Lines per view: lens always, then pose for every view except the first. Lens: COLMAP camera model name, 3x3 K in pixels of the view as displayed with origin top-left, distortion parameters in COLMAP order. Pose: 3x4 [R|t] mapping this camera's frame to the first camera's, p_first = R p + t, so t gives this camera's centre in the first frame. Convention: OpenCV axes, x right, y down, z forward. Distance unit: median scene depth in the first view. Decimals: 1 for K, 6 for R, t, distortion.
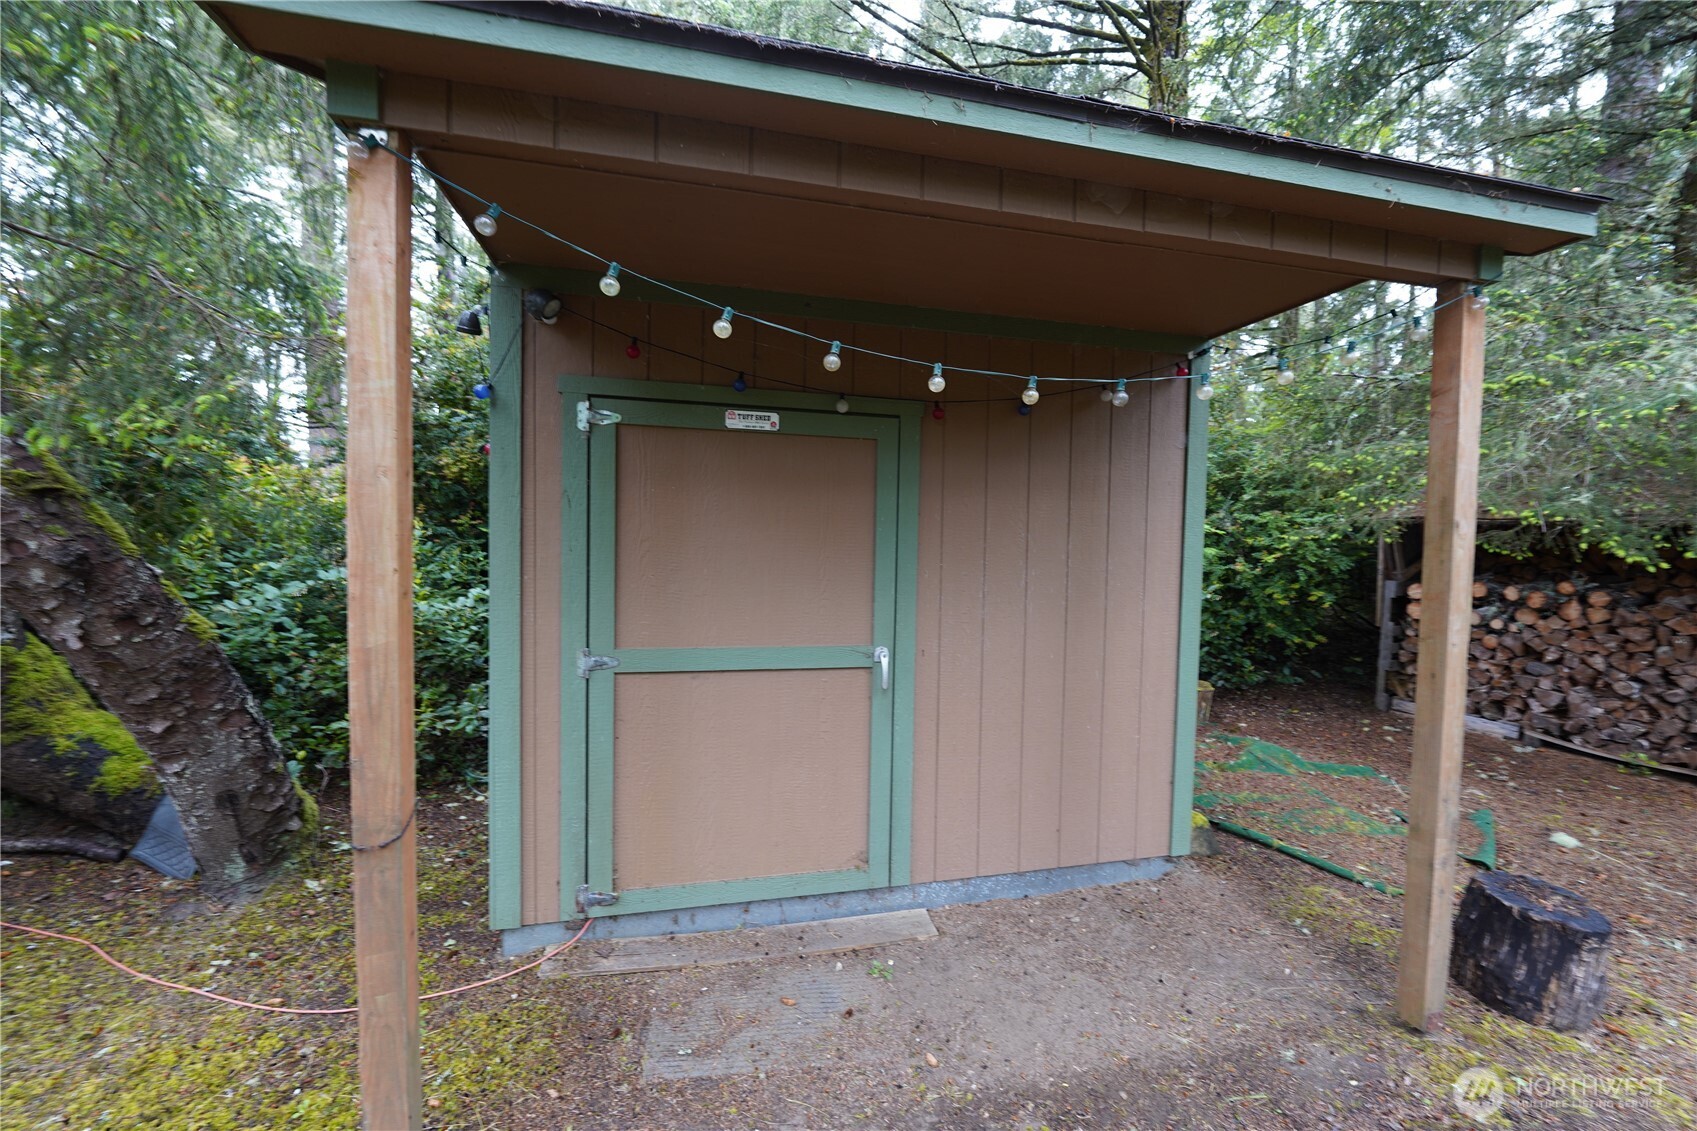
lens RADIAL K [[709.2, 0, 859.3], [0, 709.2, 569.9], [0, 0, 1]] dist [-0.011822, -0.000270]
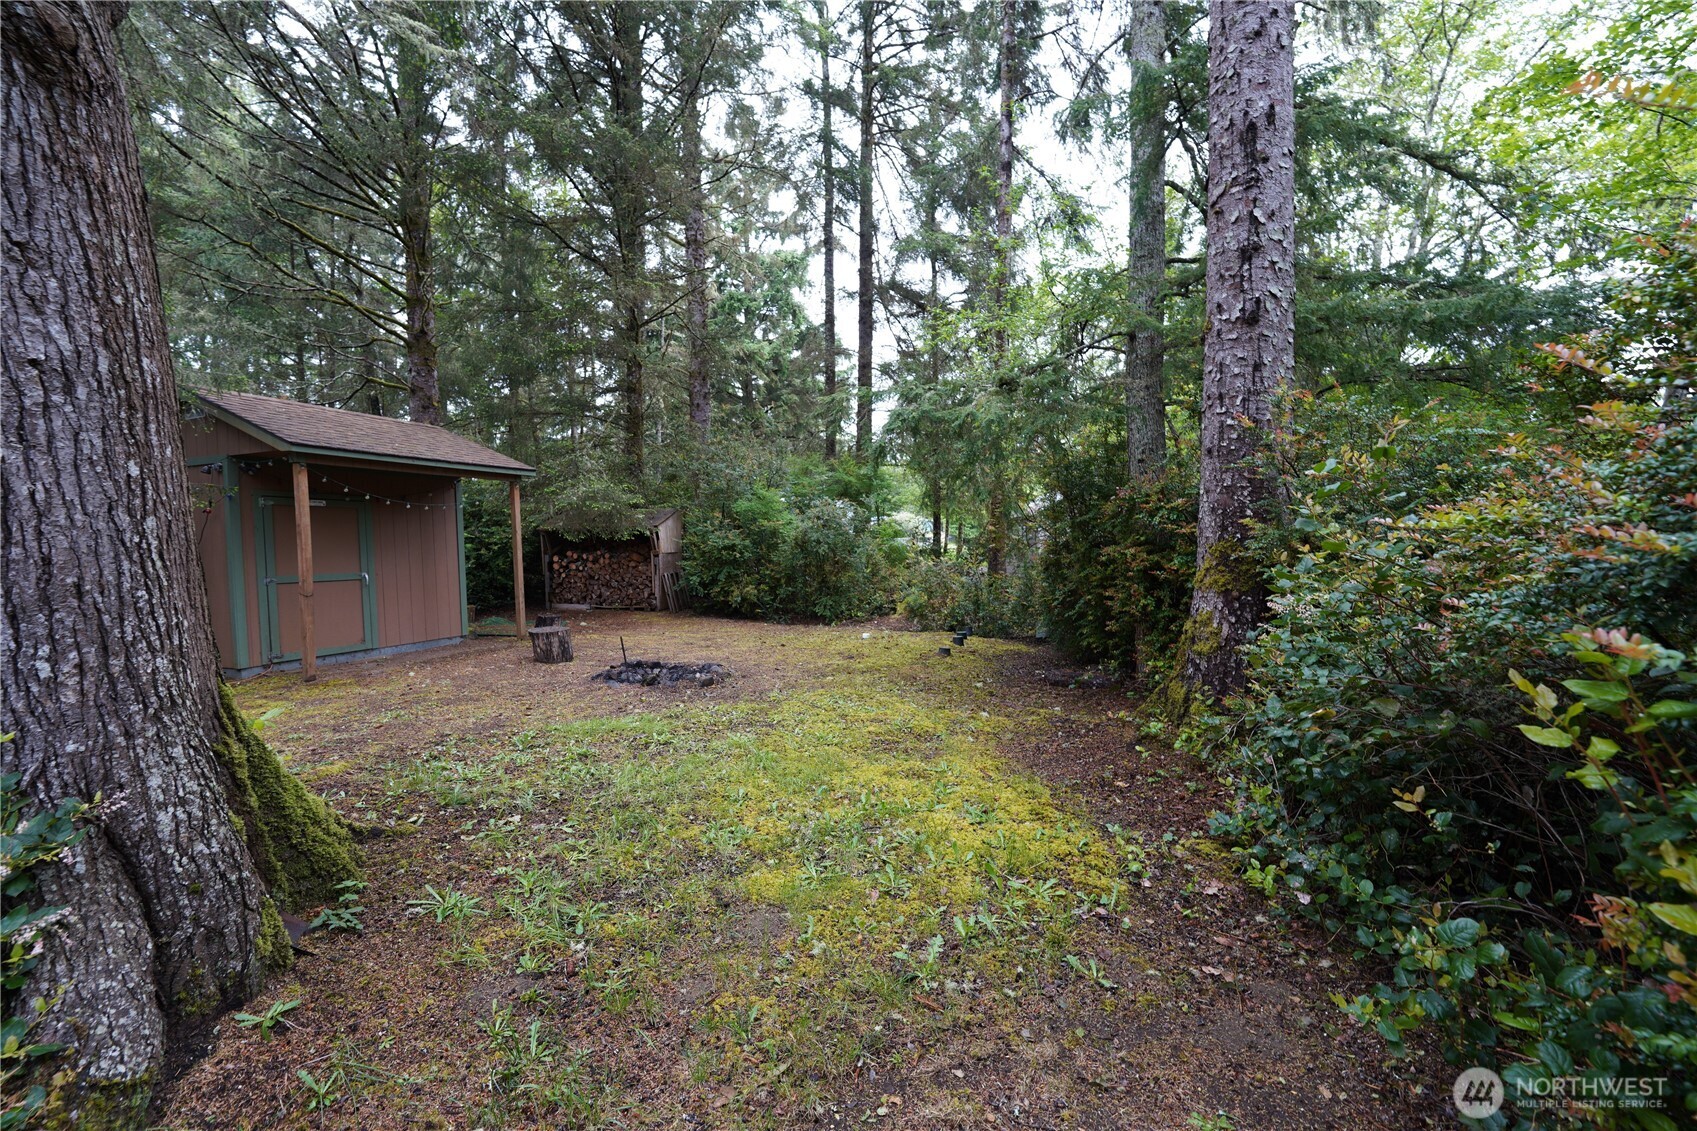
lens RADIAL K [[709.2, 0, 859.3], [0, 709.2, 569.9], [0, 0, 1]] dist [-0.011822, -0.000270]
pose [[0.572033, -0.062277, 0.817863, -0.658489], [0.073440, 0.996997, 0.024552, 0.092325], [-0.816936, 0.046019, 0.574889, -1.354076]]
